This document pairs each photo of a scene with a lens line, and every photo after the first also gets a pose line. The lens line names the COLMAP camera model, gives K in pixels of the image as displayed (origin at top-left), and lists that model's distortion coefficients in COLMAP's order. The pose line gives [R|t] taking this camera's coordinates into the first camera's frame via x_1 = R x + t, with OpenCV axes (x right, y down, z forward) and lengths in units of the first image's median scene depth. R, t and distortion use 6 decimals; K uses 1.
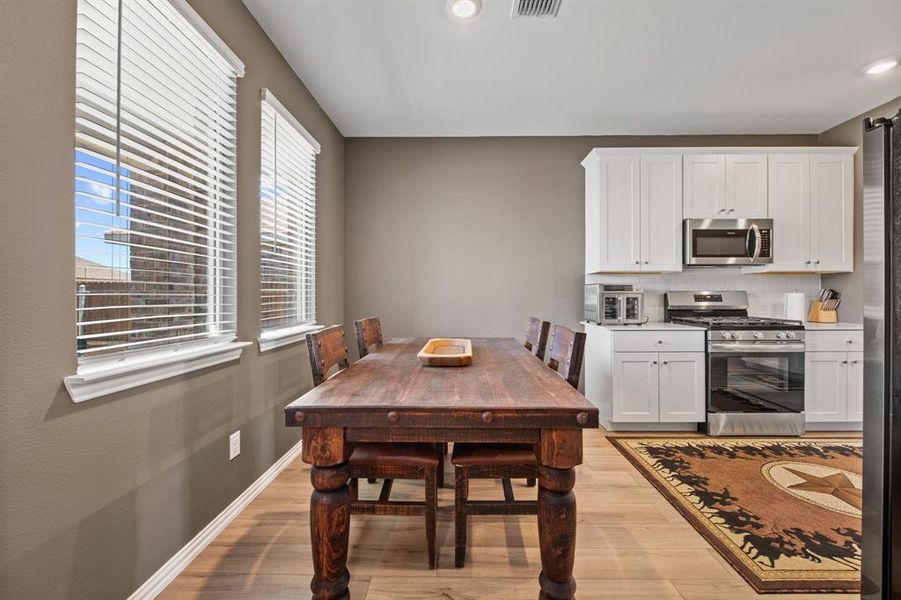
lens RADIAL K [[359.4, 0, 452.9], [0, 359.4, 294.1], [0, 0, 1]] dist [-0.001626, -0.001715]
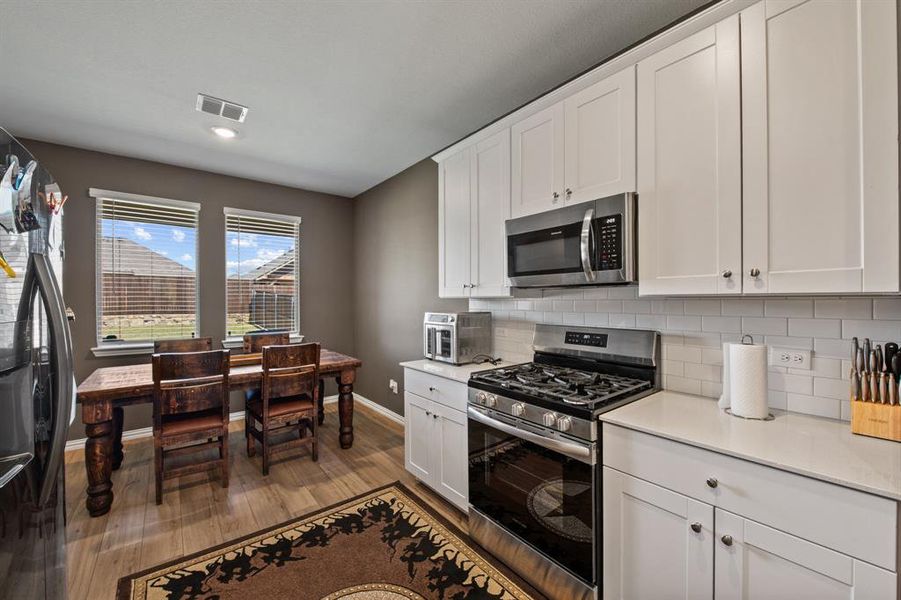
lens RADIAL K [[359.4, 0, 450.0], [0, 359.4, 296.0], [0, 0, 1]] dist [-0.001626, -0.001715]
pose [[0.631239, -0.008997, -0.775536, 1.239015], [0.006256, 0.999959, -0.006509, -0.068807], [0.775563, -0.000743, 0.631270, 0.533670]]
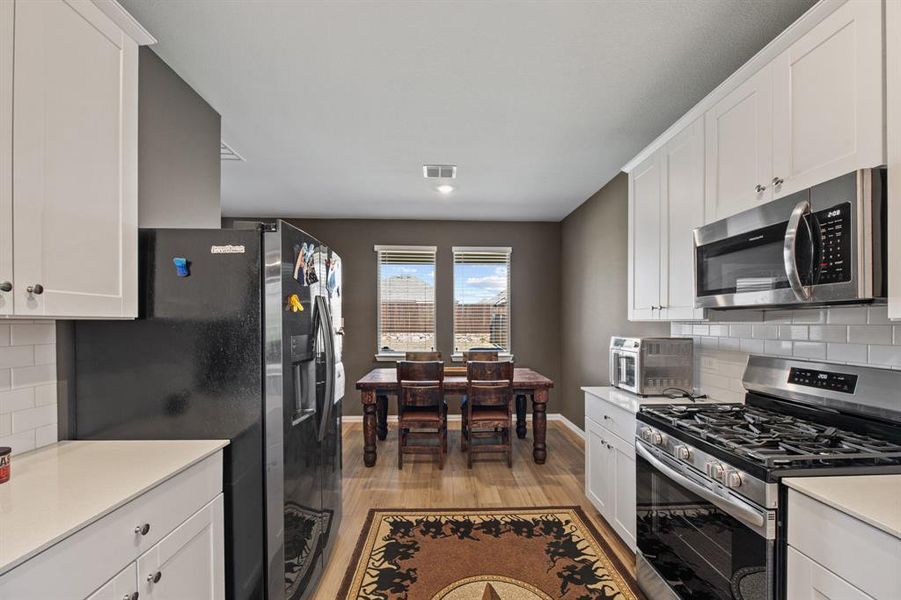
lens RADIAL K [[359.4, 0, 455.2], [0, 359.4, 321.2], [0, 0, 1]] dist [-0.001626, -0.001715]
pose [[0.060595, -0.003030, -0.998158, 1.333597], [0.001476, 0.999995, -0.002946, -0.068546], [0.998161, -0.001295, 0.060599, 0.642421]]
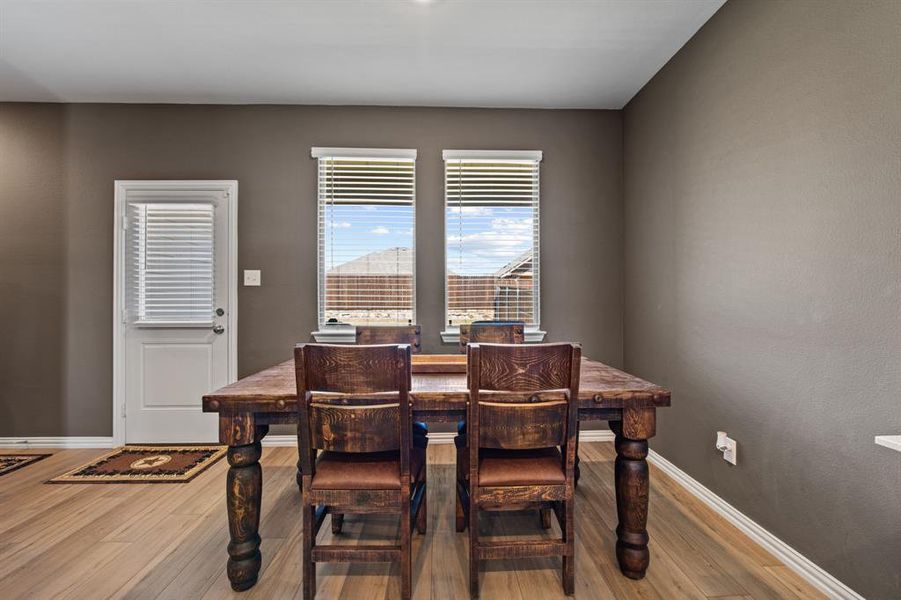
lens RADIAL K [[376.5, 0, 461.0], [0, 376.5, 299.8], [0, 0, 1]] dist [-0.001062, -0.000384]
pose [[0.074952, -0.000848, -0.997187, 0.678217], [0.002222, 0.999997, -0.000684, -0.001289], [0.997185, -0.002165, 0.074954, 0.704718]]
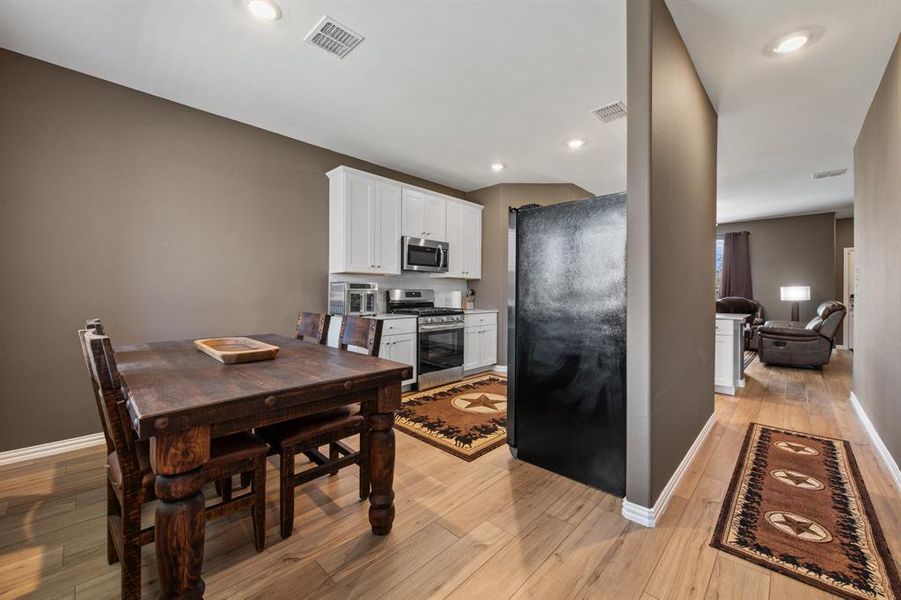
lens RADIAL K [[359.4, 0, 459.3], [0, 359.4, 292.9], [0, 0, 1]] dist [-0.001626, -0.001715]
pose [[0.668209, 0.003219, 0.743967, -0.240841], [-0.007466, 0.999969, 0.002379, 0.000331], [-0.743936, -0.007144, 0.668212, -0.068578]]
